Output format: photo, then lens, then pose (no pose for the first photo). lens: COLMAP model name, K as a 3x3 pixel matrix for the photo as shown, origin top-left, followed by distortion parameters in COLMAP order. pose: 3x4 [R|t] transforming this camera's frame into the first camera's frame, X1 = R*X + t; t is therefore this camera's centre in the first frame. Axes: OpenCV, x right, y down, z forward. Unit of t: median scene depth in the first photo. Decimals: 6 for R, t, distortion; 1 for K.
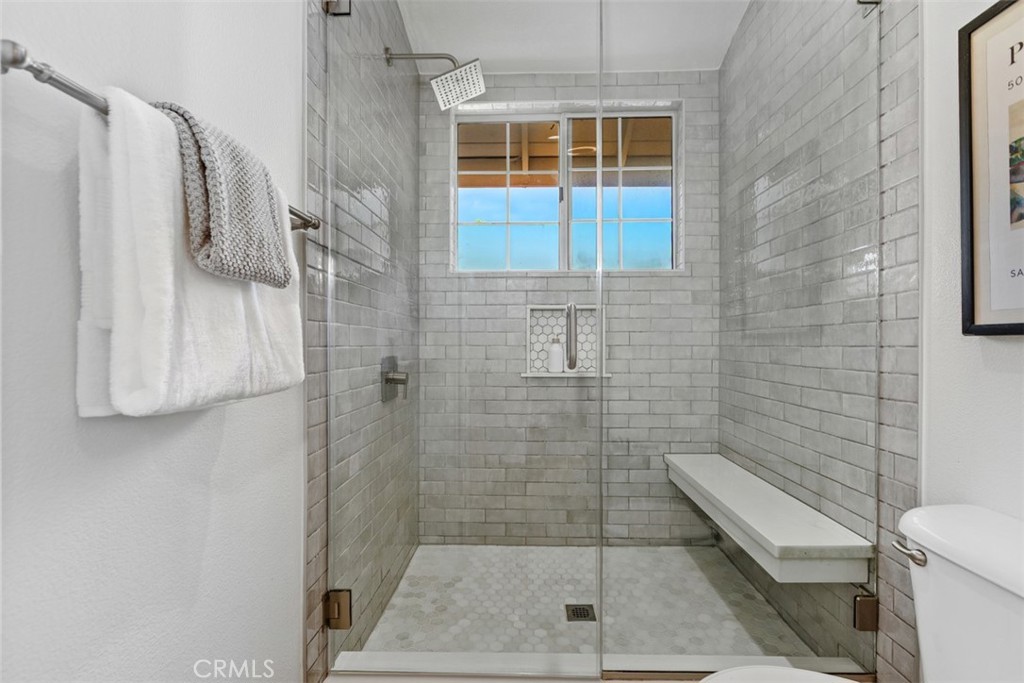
lens RADIAL K [[459.4, 0, 514.0], [0, 459.4, 343.1], [0, 0, 1]] dist [-0.001075, 0.000816]
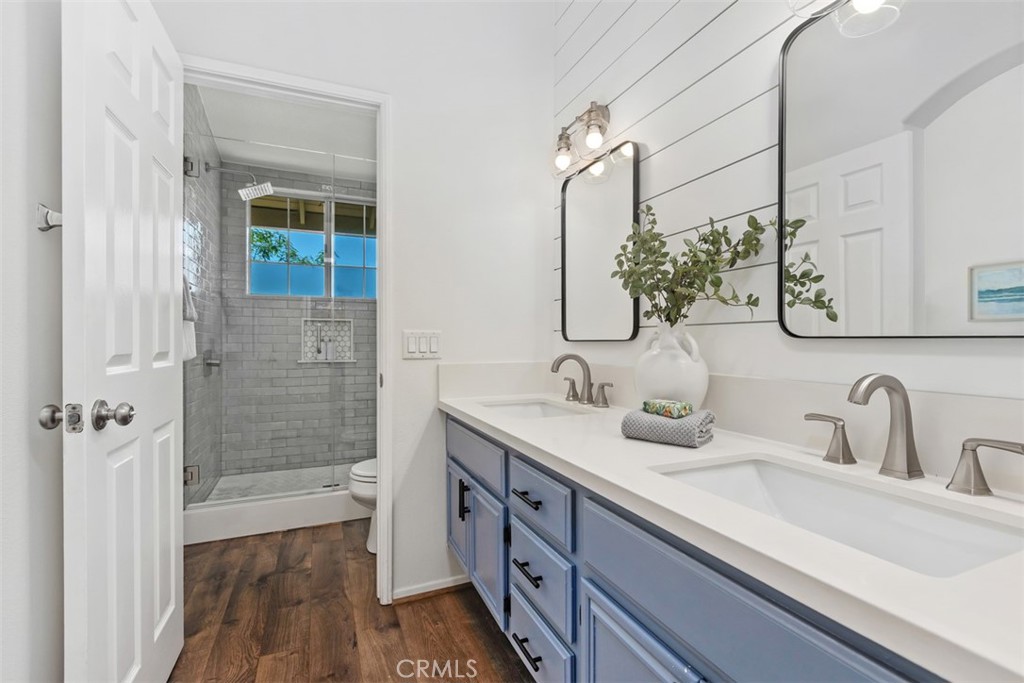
lens RADIAL K [[459.4, 0, 519.0], [0, 459.4, 343.5], [0, 0, 1]] dist [-0.001075, 0.000816]
pose [[0.900342, 0.001496, 0.435181, 0.013964], [-0.003191, 0.999990, 0.003165, -0.001315], [-0.435171, -0.004238, 0.900338, -0.765496]]
